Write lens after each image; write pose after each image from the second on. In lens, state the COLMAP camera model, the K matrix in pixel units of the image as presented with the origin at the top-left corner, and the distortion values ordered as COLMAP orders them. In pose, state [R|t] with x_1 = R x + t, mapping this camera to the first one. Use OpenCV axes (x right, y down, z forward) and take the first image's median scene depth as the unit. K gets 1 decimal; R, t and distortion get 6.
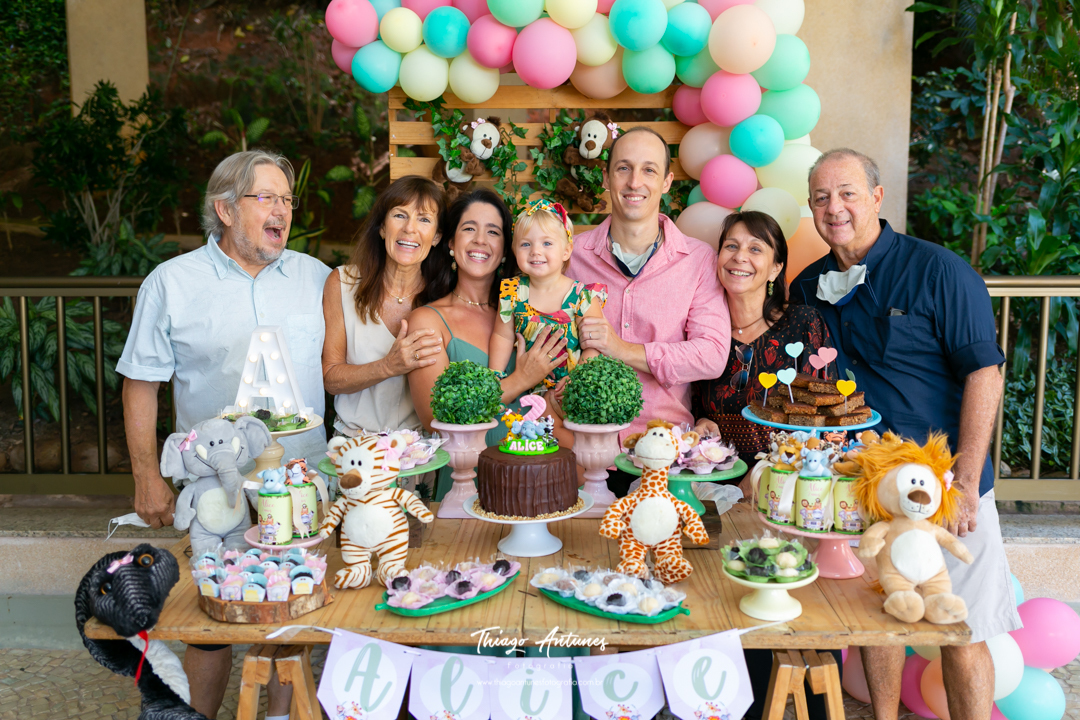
lens RADIAL K [[1141.3, 0, 526.5], [0, 1141.3, 339.6], [0, 0, 1]] dist [0.000984, 0.000000]
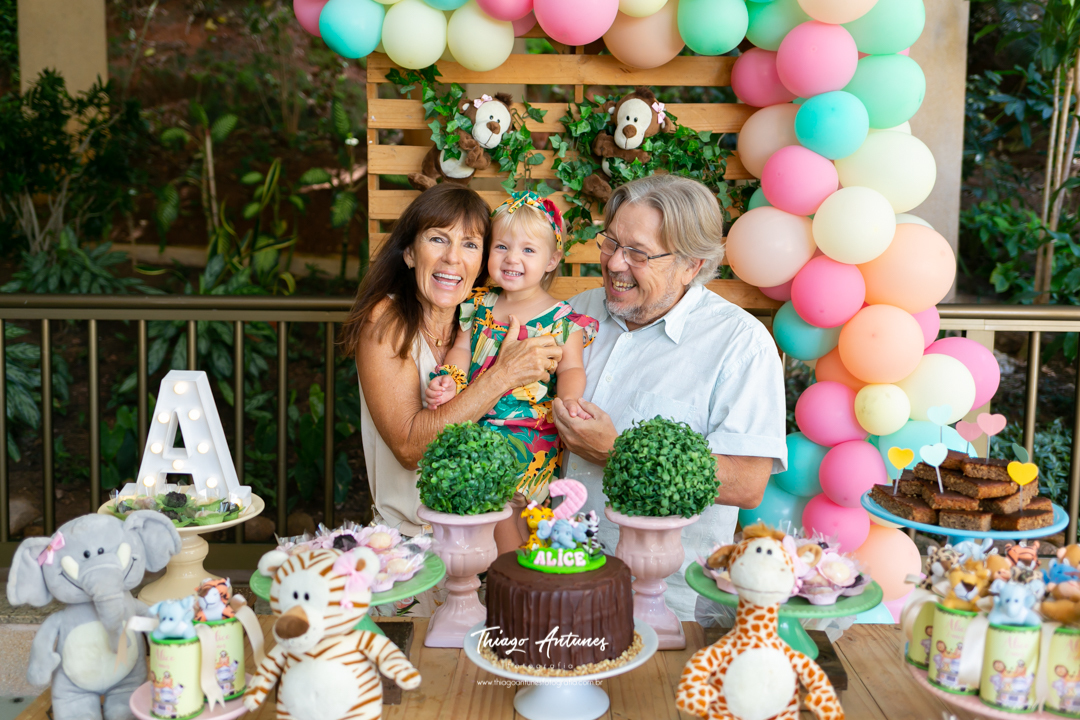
lens RADIAL K [[1098.6, 0, 520.0], [0, 1098.6, 334.4], [0, 0, 1]] dist [-0.008020, 0.000000]
pose [[0.999858, 0.011554, 0.012235, -0.030705], [-0.011356, 0.999805, -0.016181, -0.026293], [-0.012419, 0.016040, 0.999794, 0.327535]]
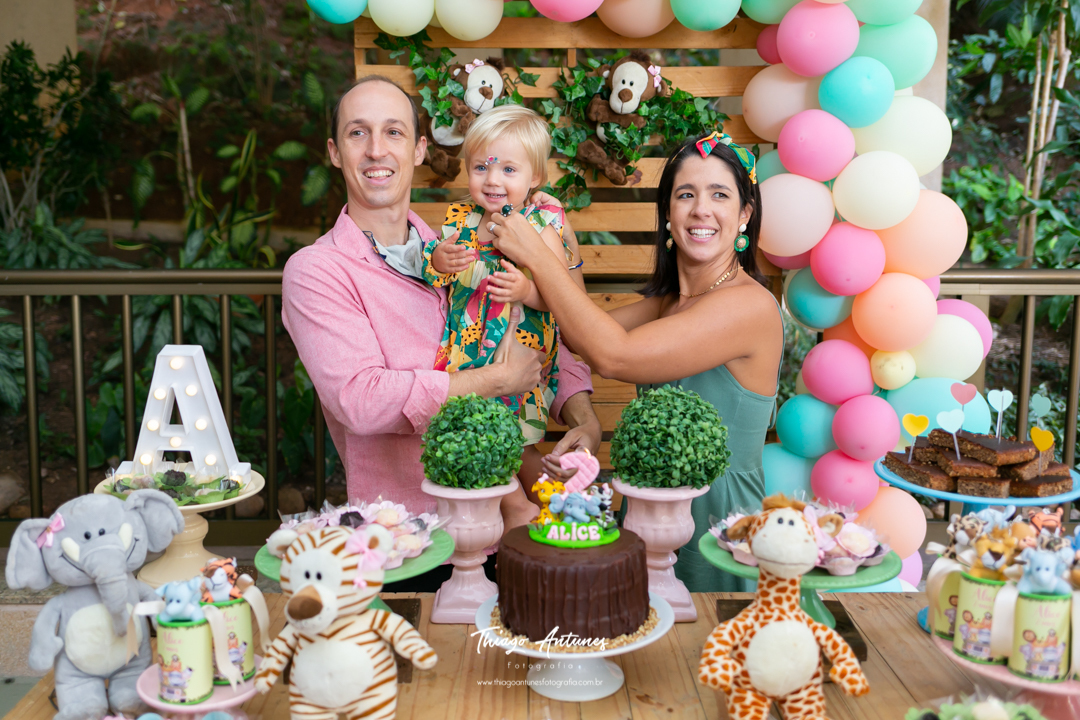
lens RADIAL K [[1091.2, 0, 502.8], [0, 1091.2, 339.9], [0, 0, 1]] dist [-0.008453, 0.000000]
pose [[0.999682, -0.001583, 0.025177, -0.052520], [0.001240, 0.999906, 0.013624, -0.024447], [-0.025196, -0.013588, 0.999590, 0.350167]]
